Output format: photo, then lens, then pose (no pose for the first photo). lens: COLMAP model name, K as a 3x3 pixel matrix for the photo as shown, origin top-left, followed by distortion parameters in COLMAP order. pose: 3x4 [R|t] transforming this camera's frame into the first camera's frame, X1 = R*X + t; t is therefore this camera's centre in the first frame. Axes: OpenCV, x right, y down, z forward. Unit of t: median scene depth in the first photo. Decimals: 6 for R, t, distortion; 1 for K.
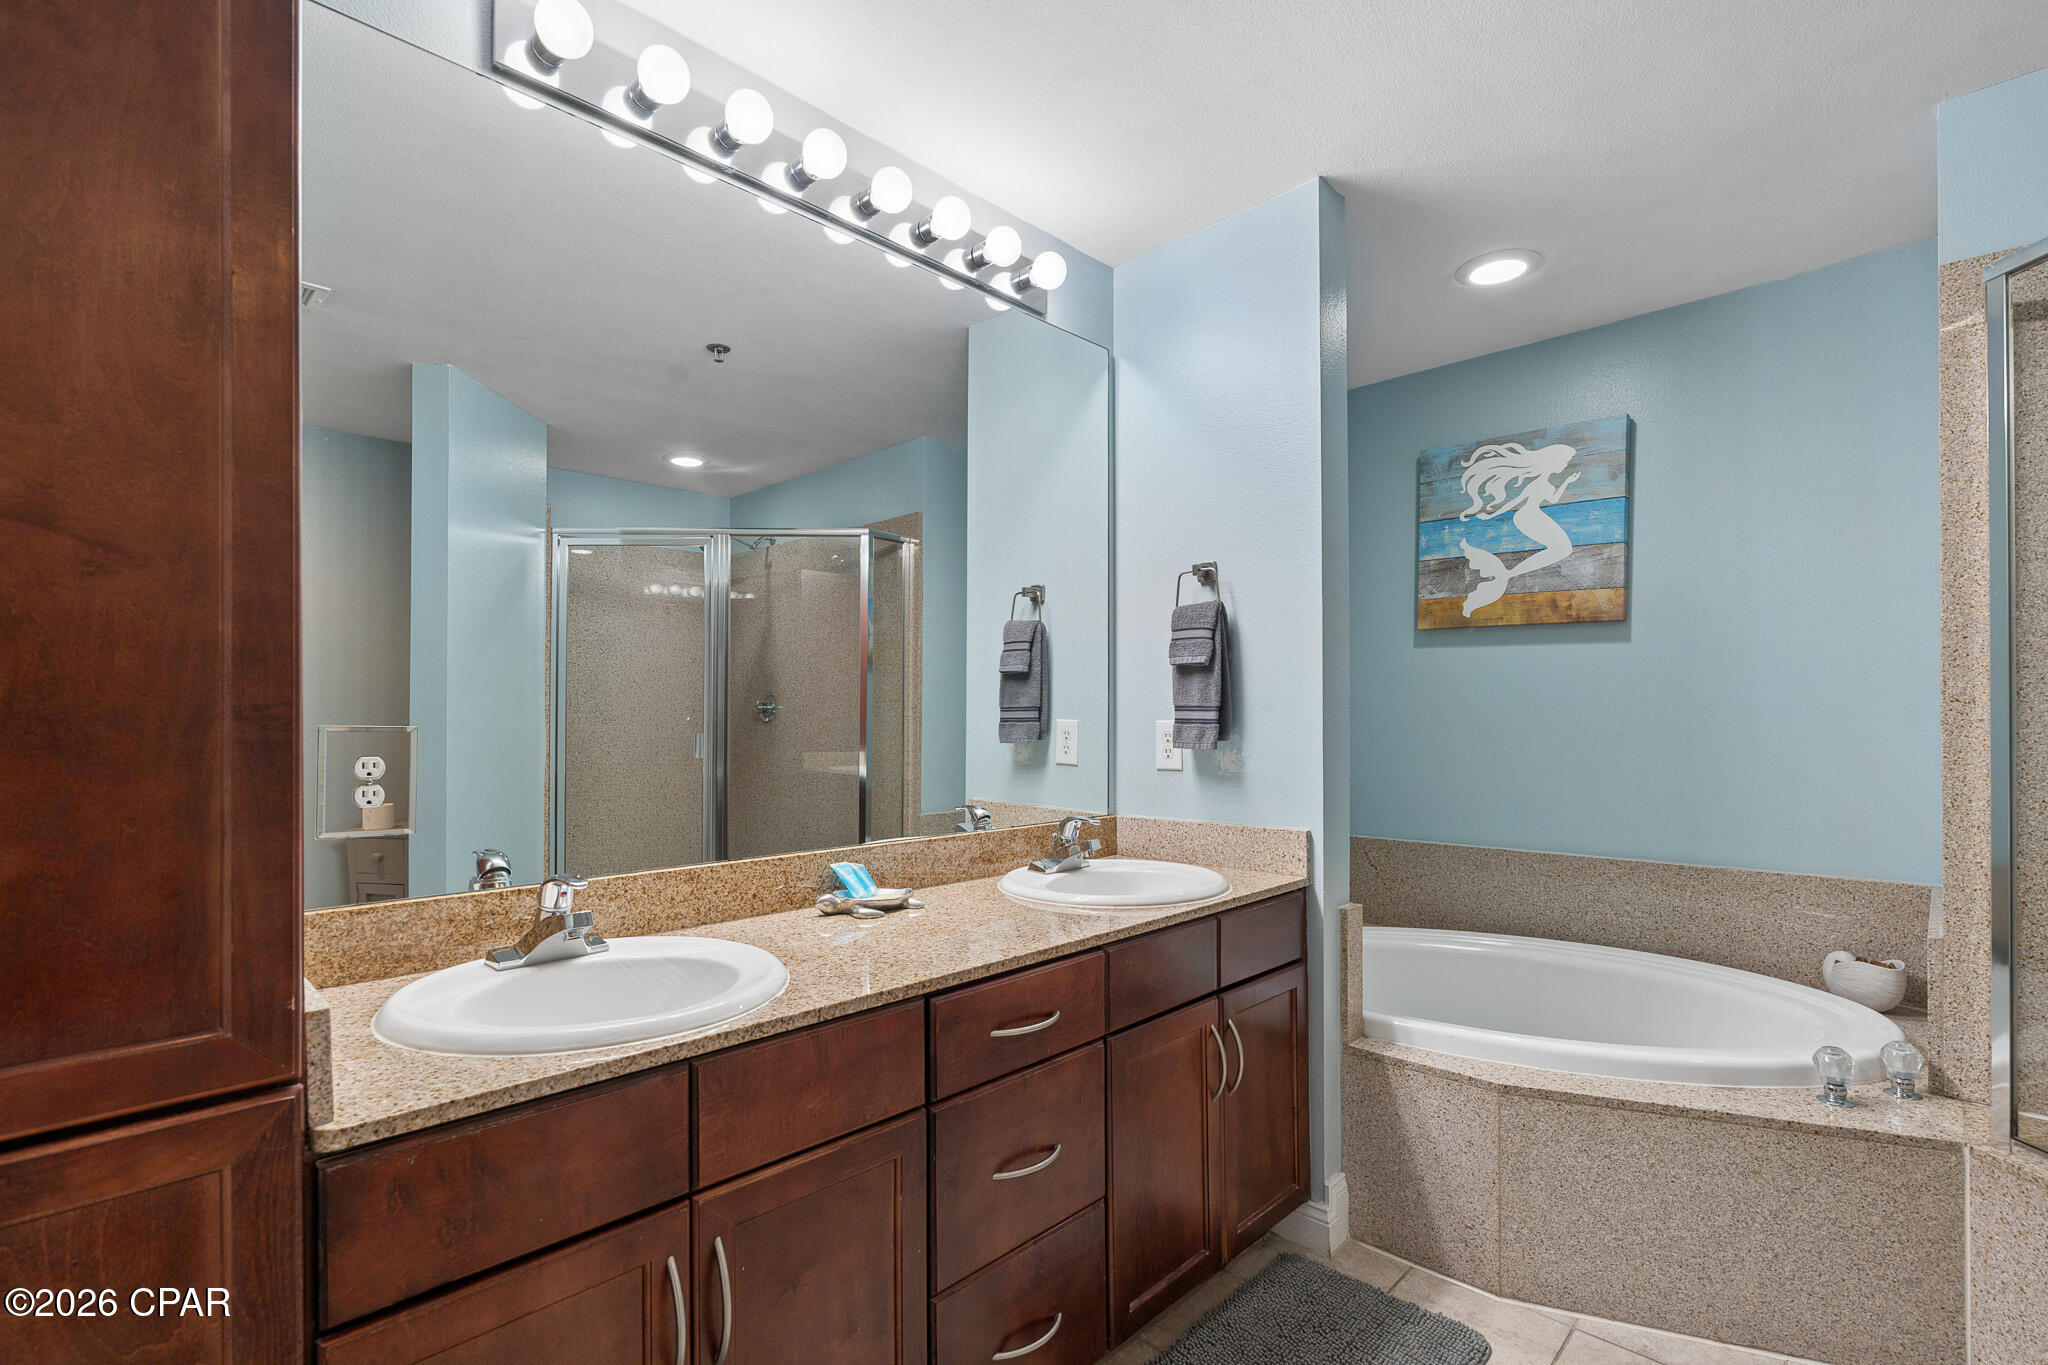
lens RADIAL K [[914.6, 0, 1024.0], [0, 914.6, 682.5], [0, 0, 1]] dist [-0.000187, 0.000535]
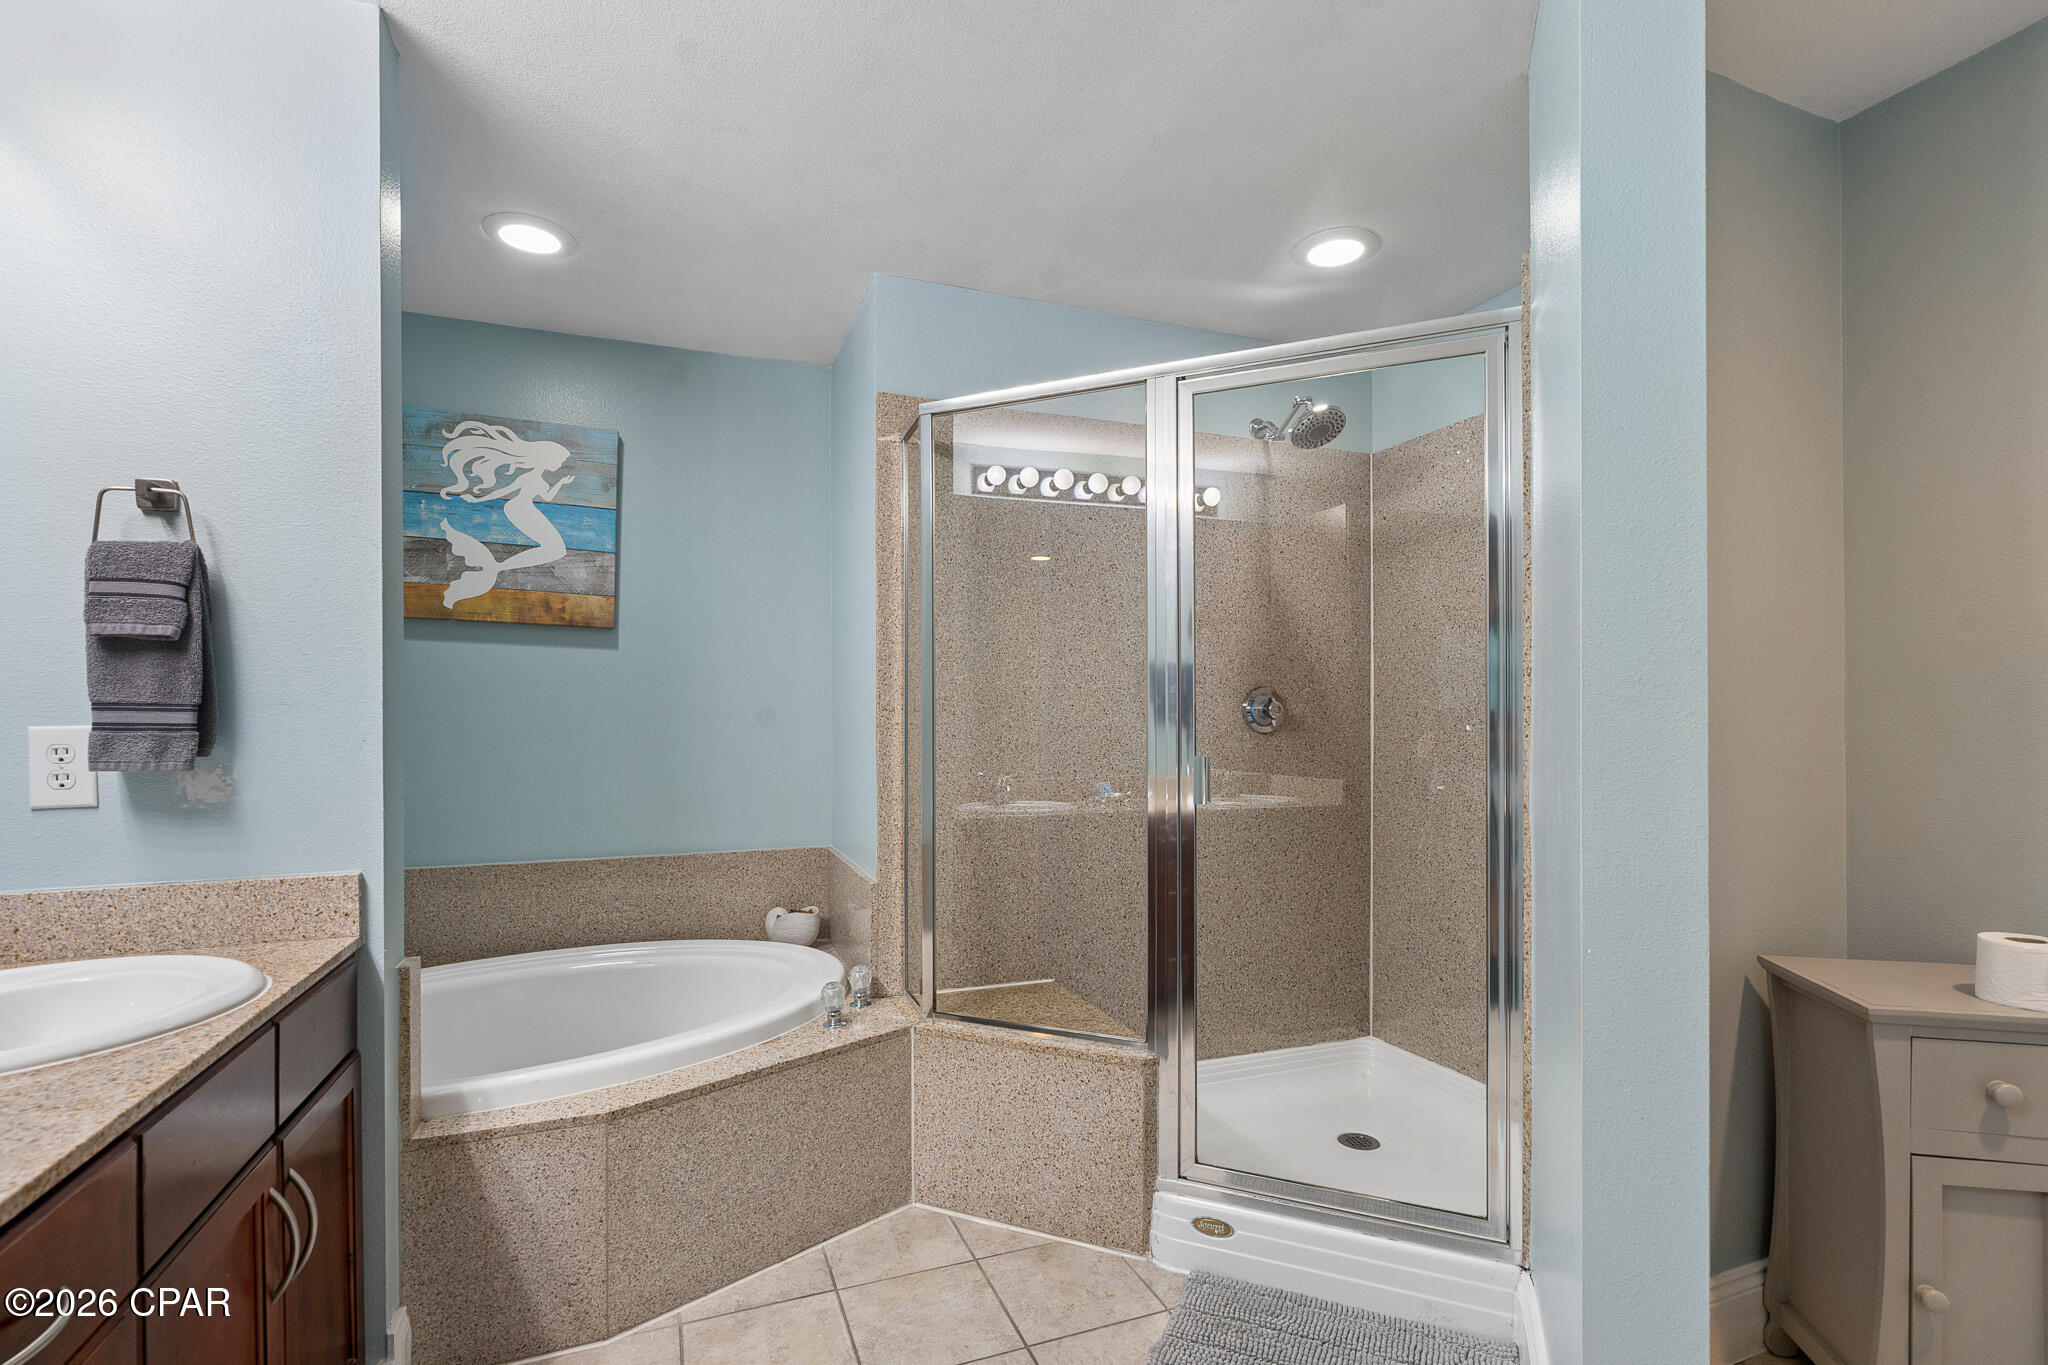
lens RADIAL K [[922.4, 0, 1026.6], [0, 922.4, 700.6], [0, 0, 1]] dist [-0.002029, -0.000186]
pose [[0.427421, 0.020789, 0.903814, -0.122419], [-0.034436, 0.999384, -0.006702, 0.006950], [-0.903397, -0.028259, 0.427874, 0.170630]]
